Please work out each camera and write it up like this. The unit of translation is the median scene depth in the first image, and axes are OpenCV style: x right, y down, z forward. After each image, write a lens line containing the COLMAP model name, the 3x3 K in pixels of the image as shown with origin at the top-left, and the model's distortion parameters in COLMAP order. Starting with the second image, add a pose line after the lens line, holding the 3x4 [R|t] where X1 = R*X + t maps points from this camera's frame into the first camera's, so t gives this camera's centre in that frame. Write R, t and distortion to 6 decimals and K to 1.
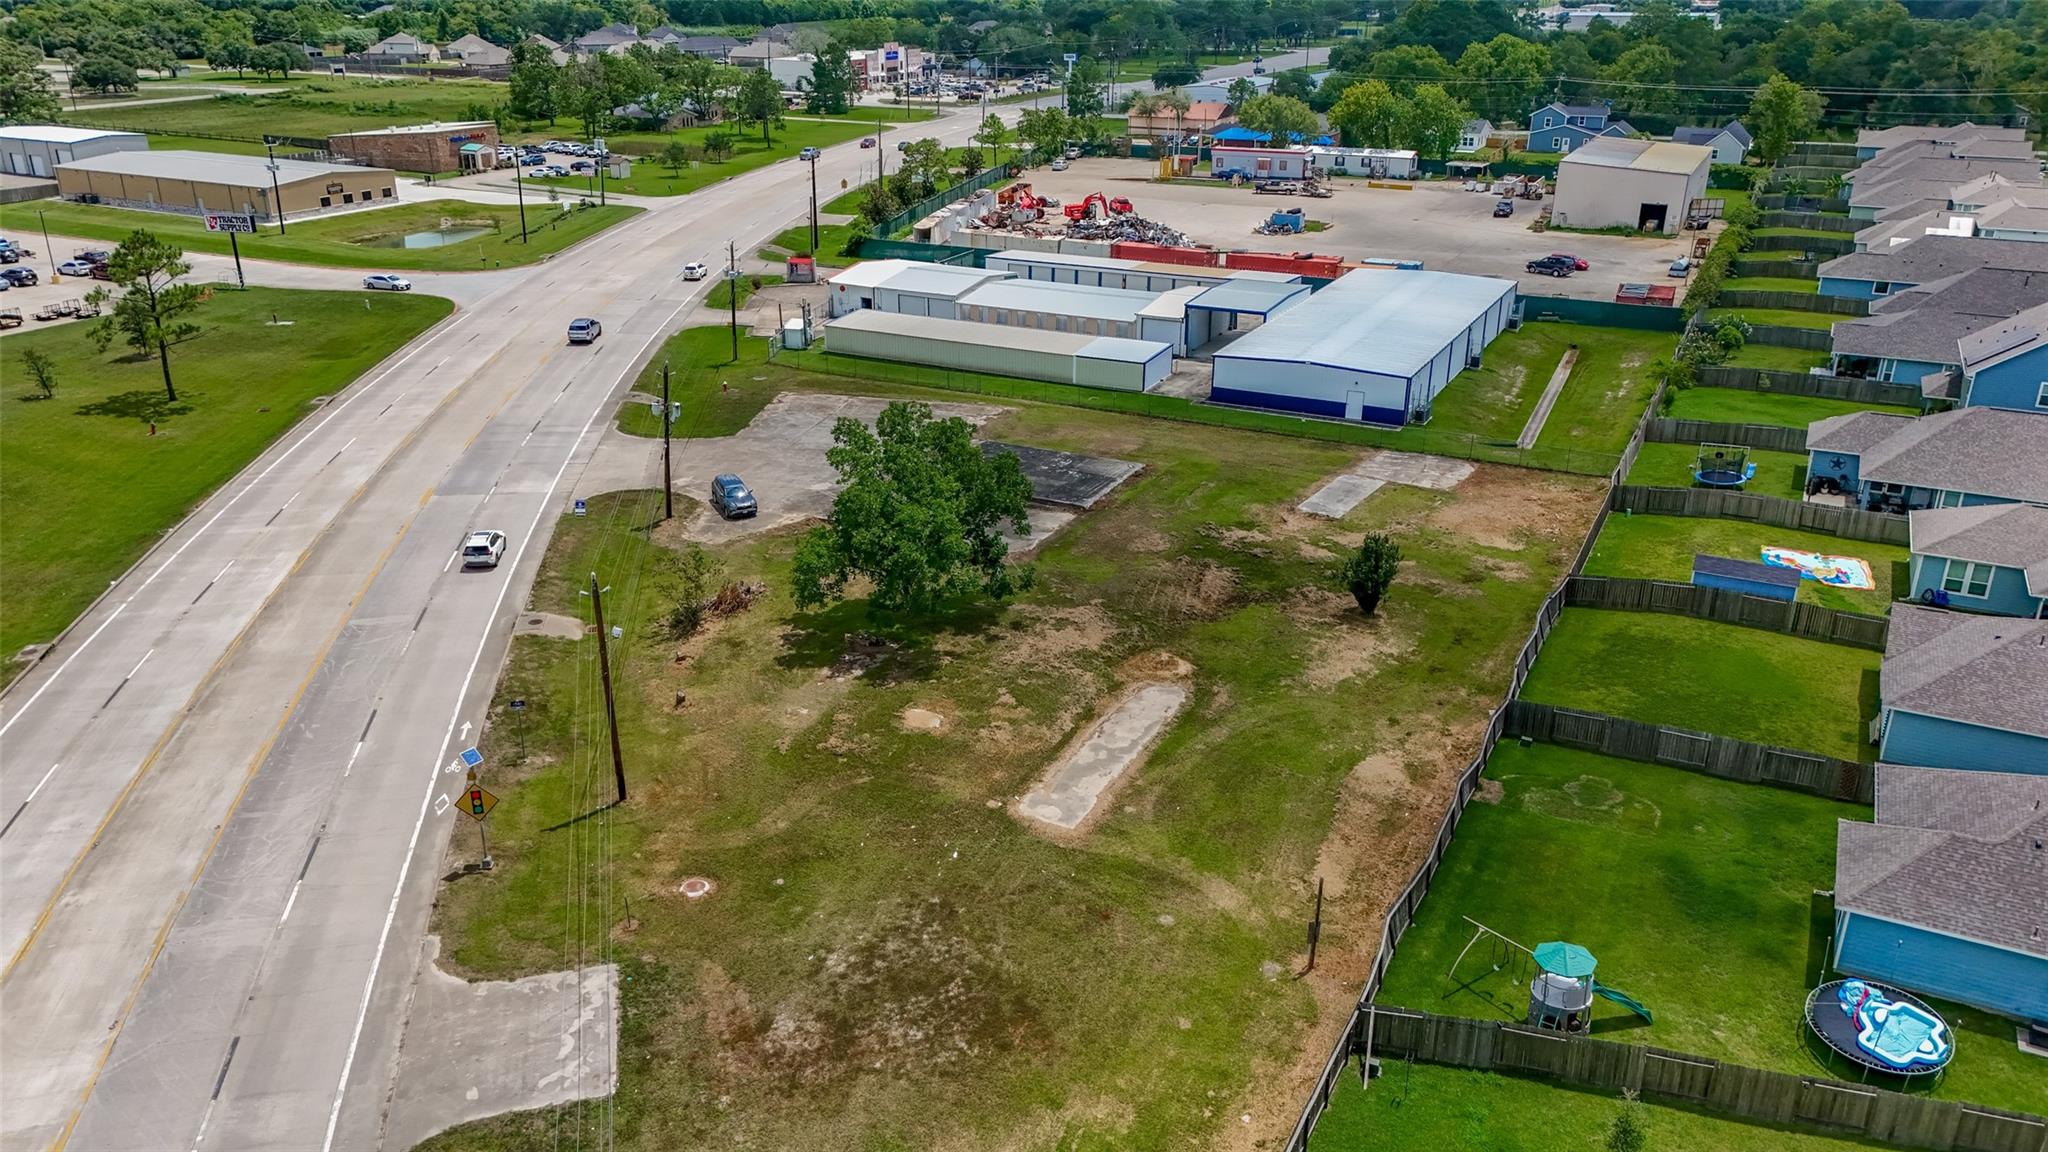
lens RADIAL K [[1504.5, 0, 1024.0], [0, 1504.5, 576.0], [0, 0, 1]] dist [0.094674, -0.101662]
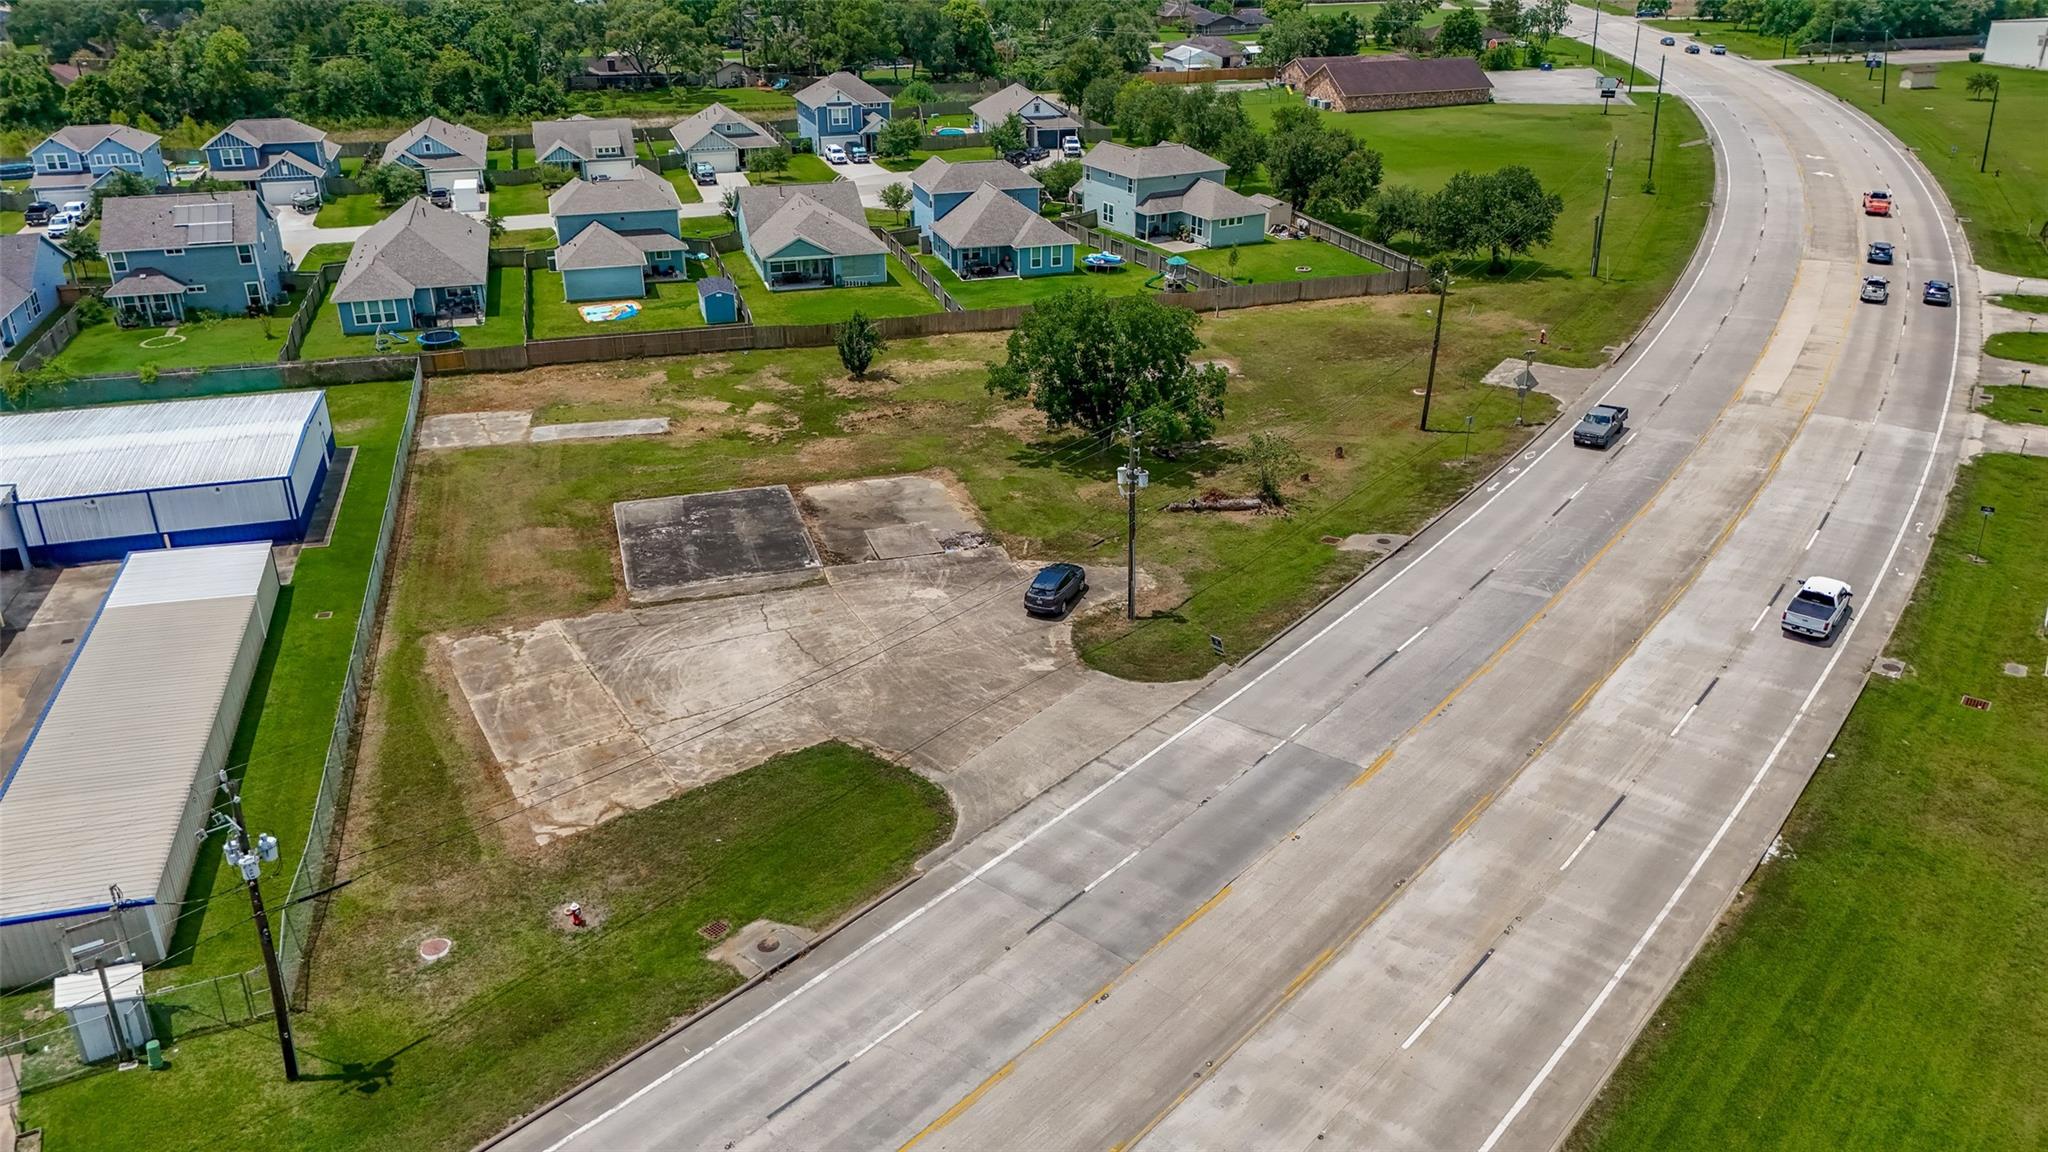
lens RADIAL K [[1504.5, 0, 1024.0], [0, 1504.5, 576.0], [0, 0, 1]] dist [0.094674, -0.101662]
pose [[-0.694434, -0.296469, 0.655642, -0.559792], [0.279701, 0.728303, 0.625574, -0.444713], [-0.662969, 0.617804, -0.422836, 1.084603]]
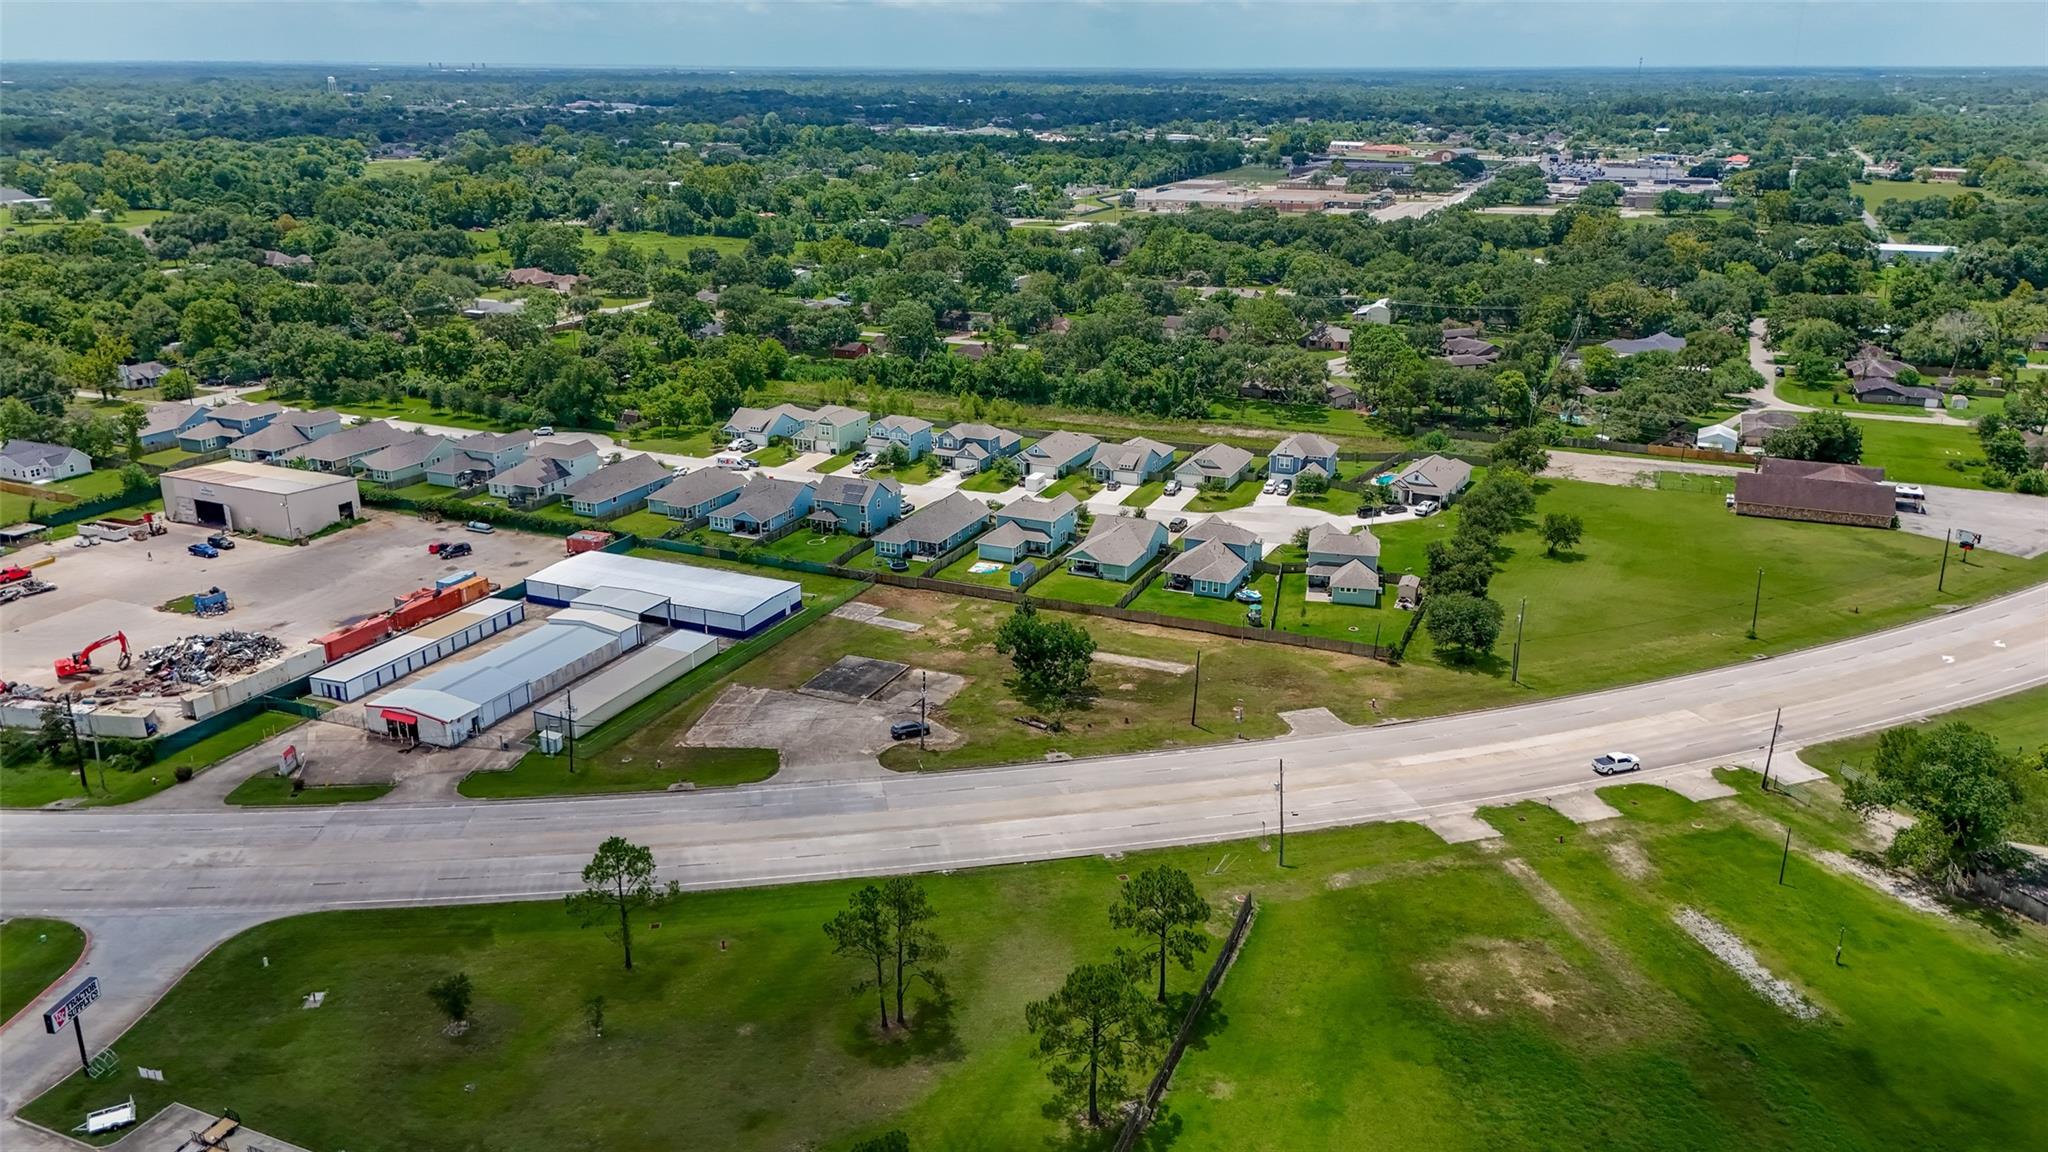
lens RADIAL K [[1504.5, 0, 1024.0], [0, 1504.5, 576.0], [0, 0, 1]] dist [0.094674, -0.101662]
pose [[-0.062134, -0.320531, 0.945198, -1.596185], [0.376128, 0.869685, 0.319649, -0.638492], [-0.924482, 0.375377, 0.066524, 0.537195]]
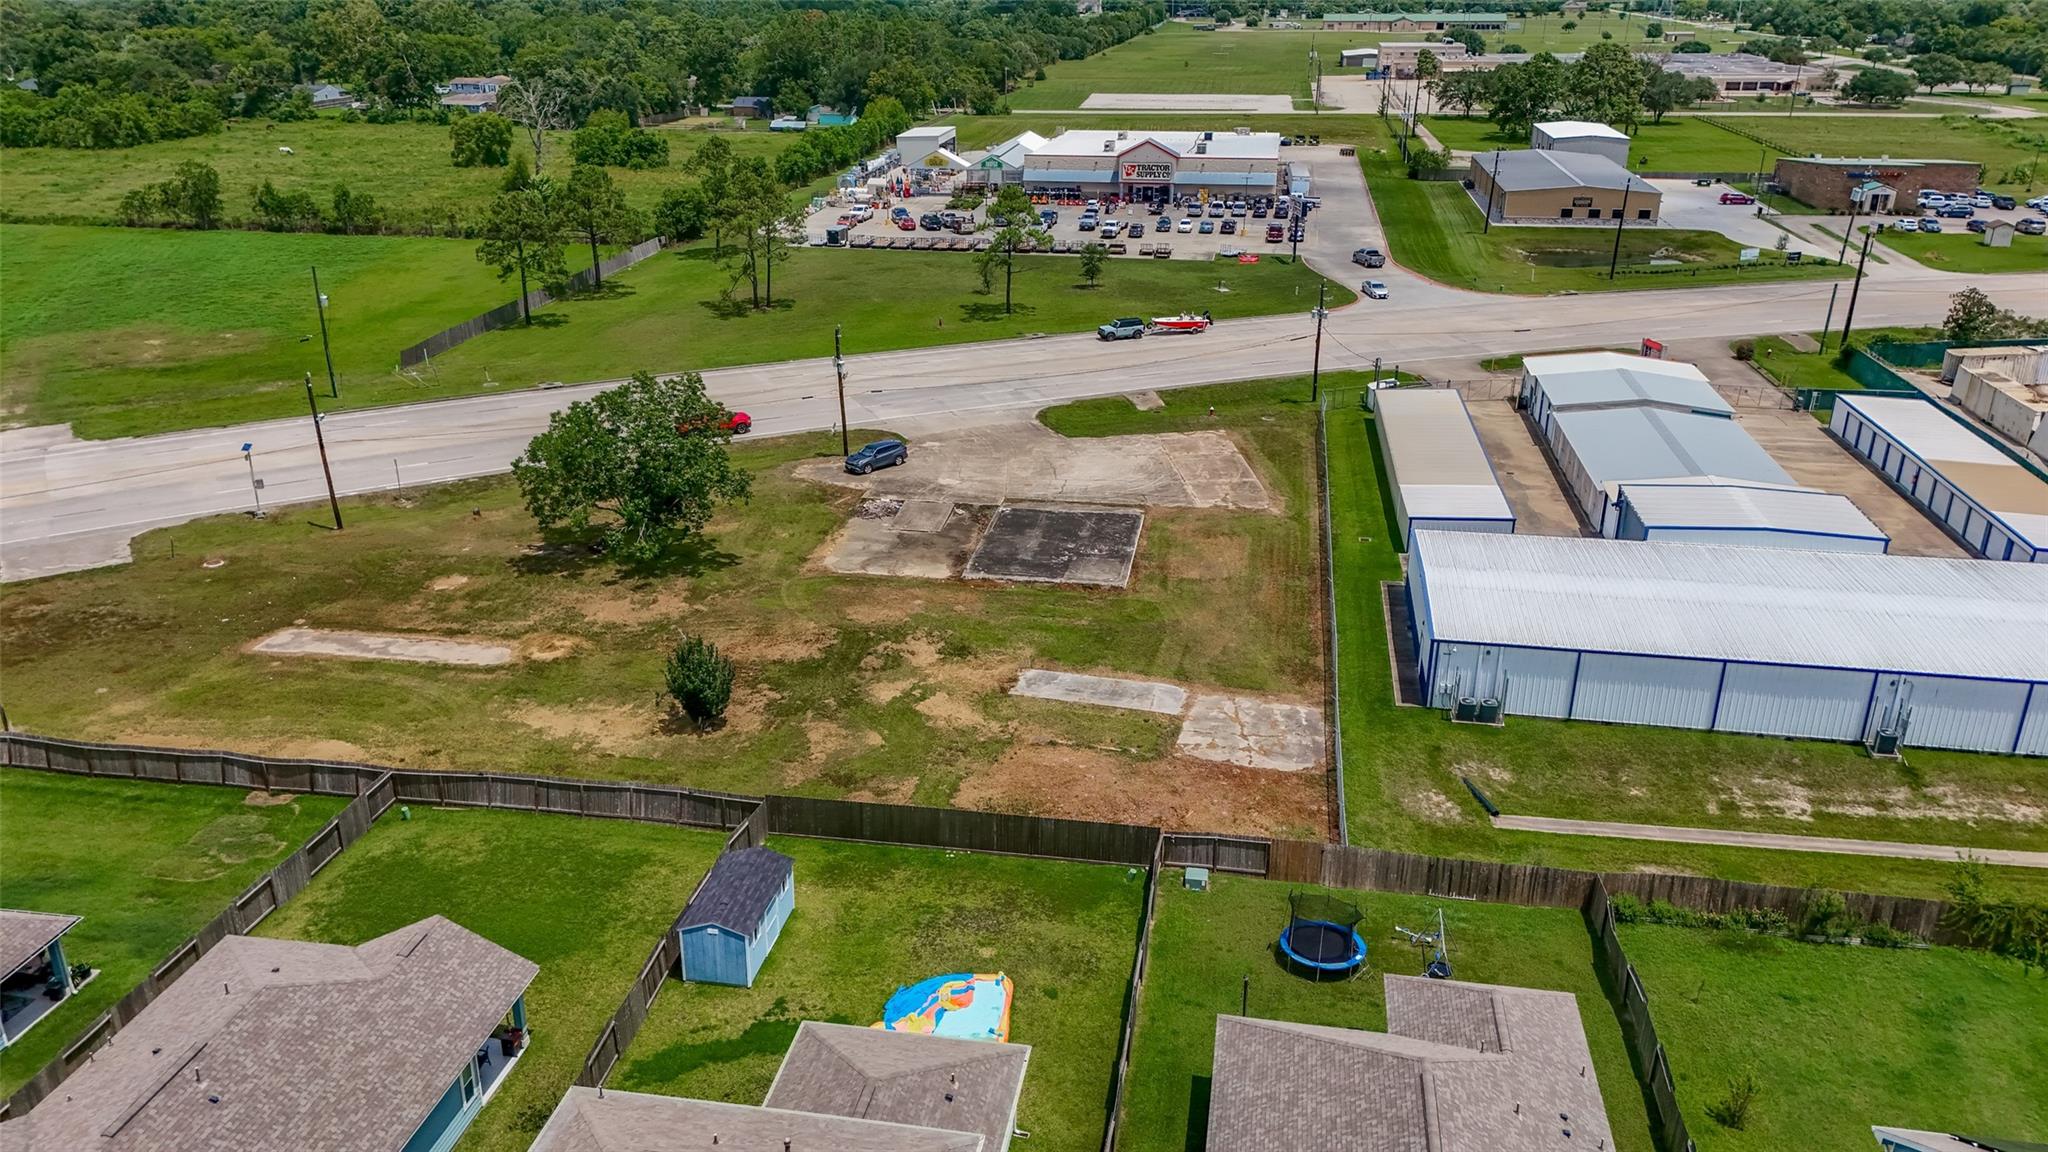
lens RADIAL K [[1494.8, 0, 1024.0], [0, 1494.8, 576.0], [0, 0, 1]] dist [0.132152, -0.217537]
pose [[0.306740, 0.358548, -0.881677, 0.712119], [-0.360843, 0.900987, 0.240862, -0.231480], [0.880740, 0.244265, 0.405748, 0.535138]]
